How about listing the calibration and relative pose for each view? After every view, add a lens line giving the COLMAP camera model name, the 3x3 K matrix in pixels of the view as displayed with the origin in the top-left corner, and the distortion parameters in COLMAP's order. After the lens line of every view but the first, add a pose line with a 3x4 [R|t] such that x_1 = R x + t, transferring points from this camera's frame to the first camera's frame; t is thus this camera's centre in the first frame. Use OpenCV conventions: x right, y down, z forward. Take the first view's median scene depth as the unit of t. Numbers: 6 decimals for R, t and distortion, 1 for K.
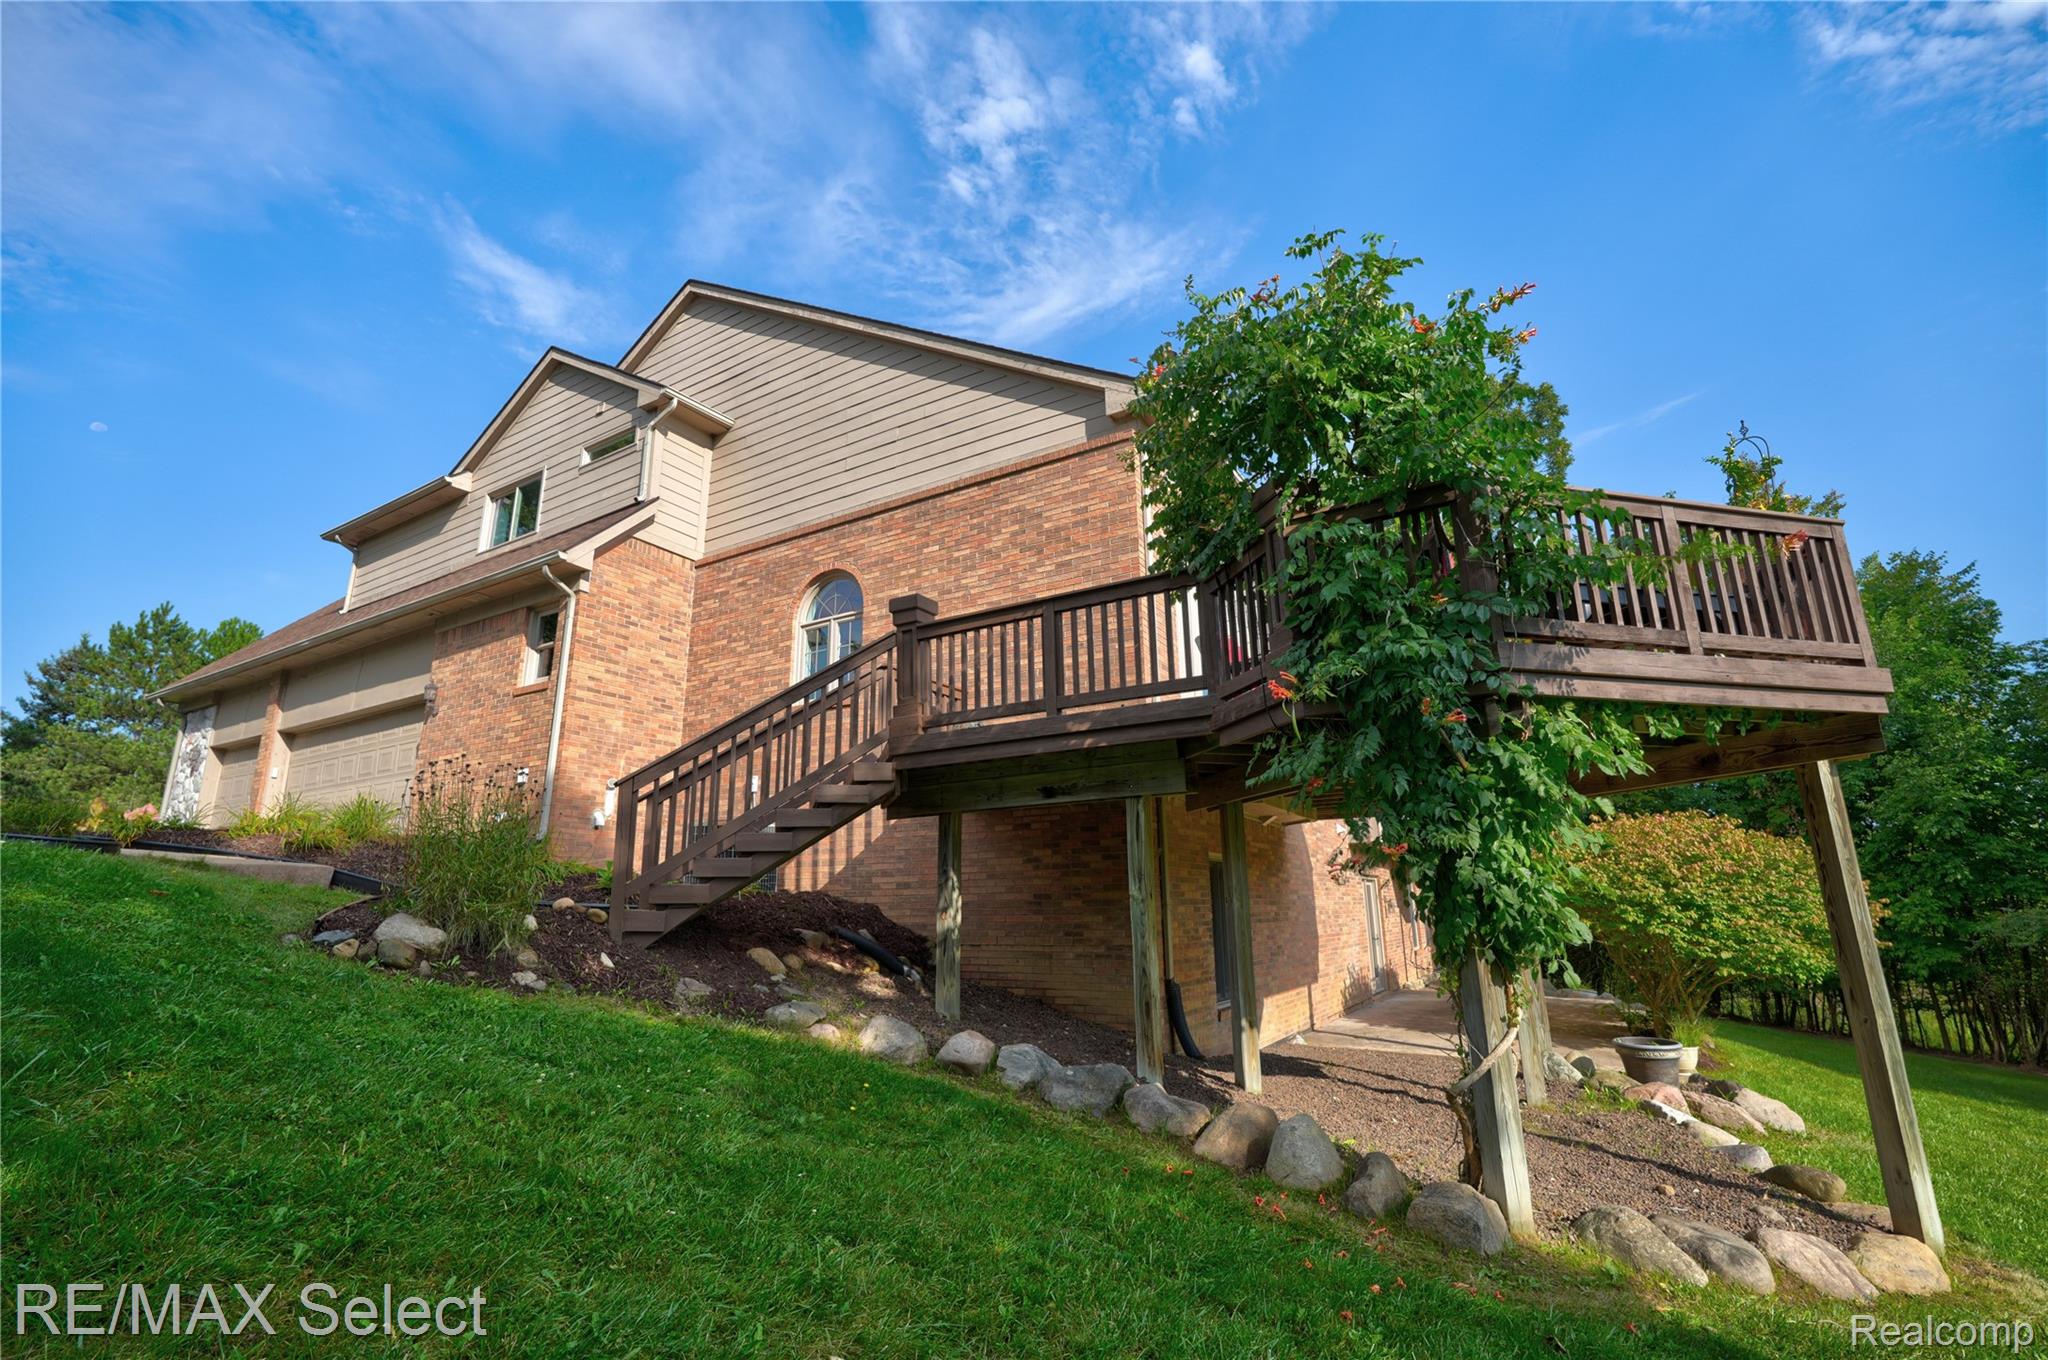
lens RADIAL K [[904.7, 0, 1026.4], [0, 904.7, 678.8], [0, 0, 1]] dist [-0.017072, 0.010045]
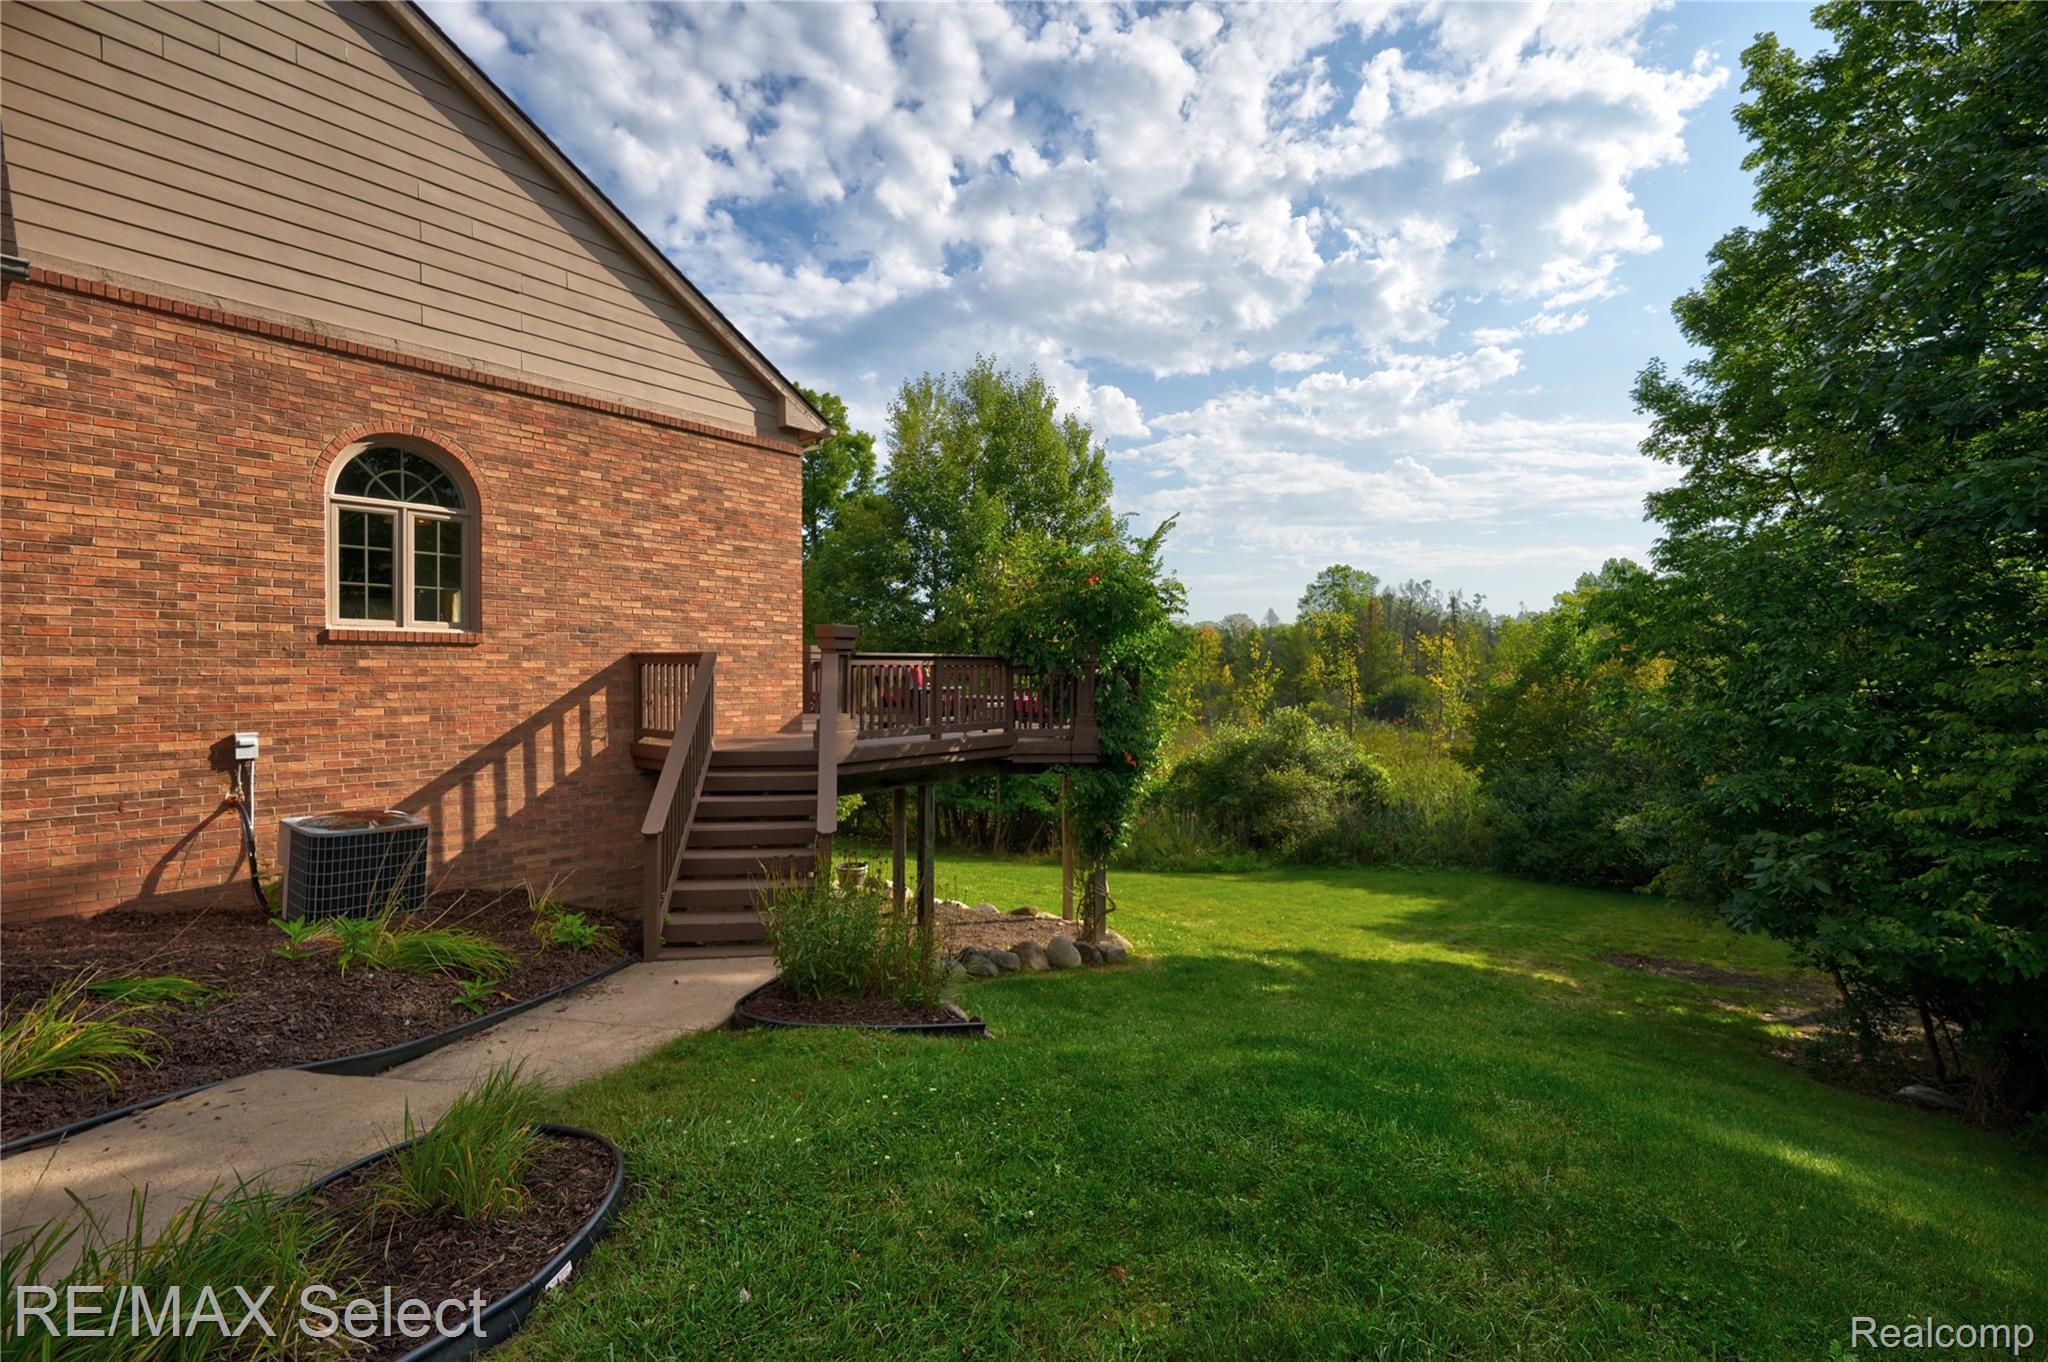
lens RADIAL K [[904.7, 0, 1026.4], [0, 904.7, 679.8], [0, 0, 1]] dist [-0.017072, 0.010045]
pose [[0.131450, 0.002741, 0.991319, -0.915707], [-0.250632, 0.967600, 0.030559, -0.086473], [-0.959116, -0.252474, 0.127878, 0.454598]]
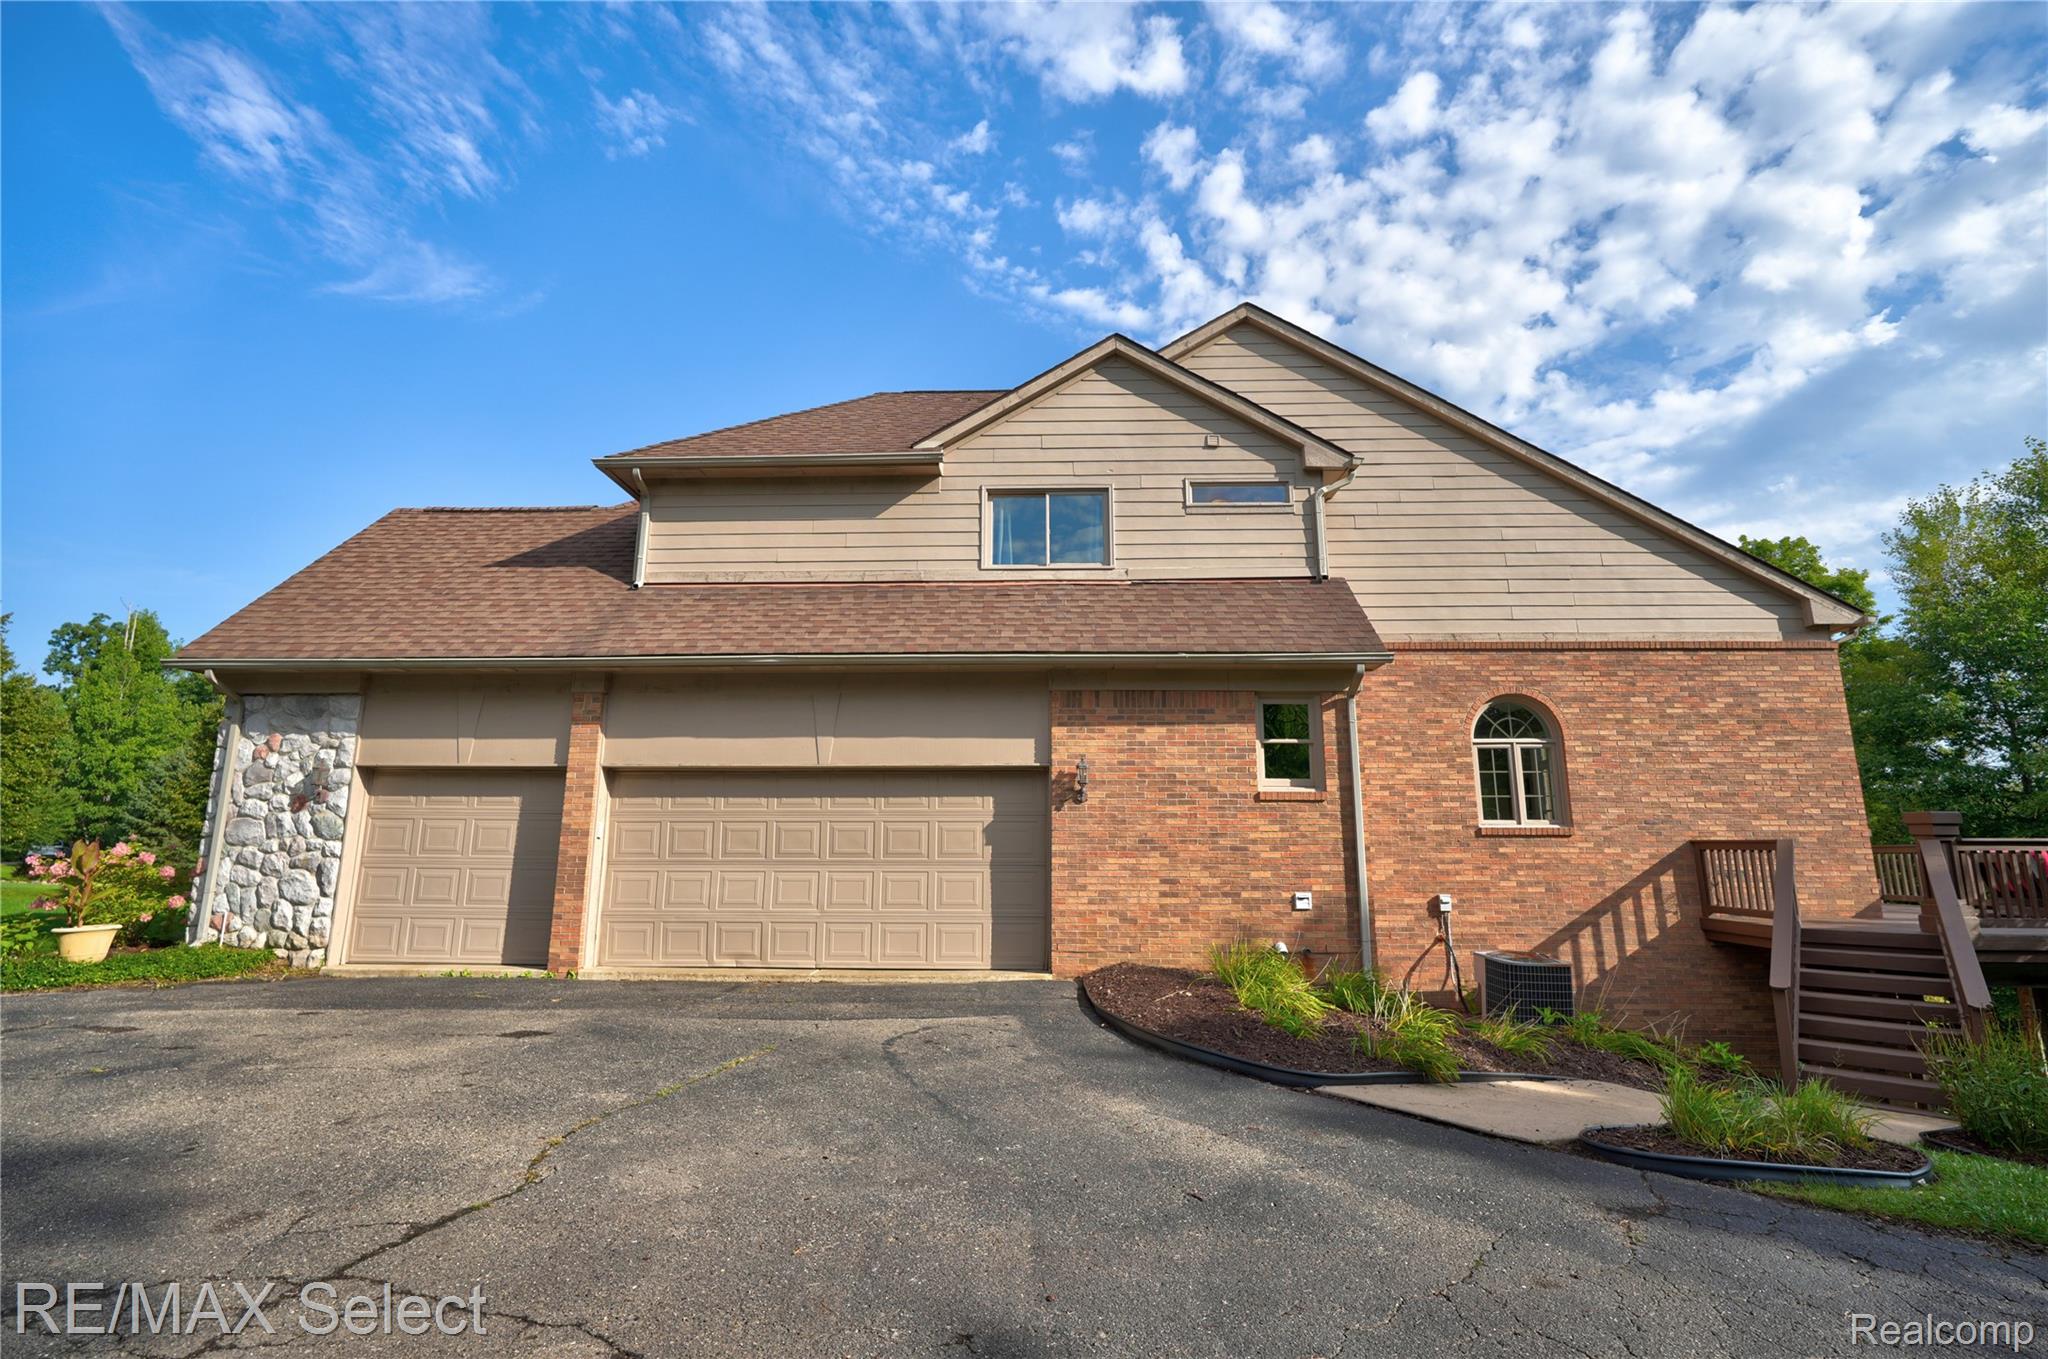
lens RADIAL K [[858.0, 0, 1021.0], [0, 858.0, 683.0], [0, 0, 1]] dist [-0.000188, 0.000239]
pose [[0.868987, 0.102753, 0.484049, -1.290740], [-0.137194, 0.989884, 0.036167, -0.099911], [-0.475436, -0.097837, 0.874293, 0.456349]]
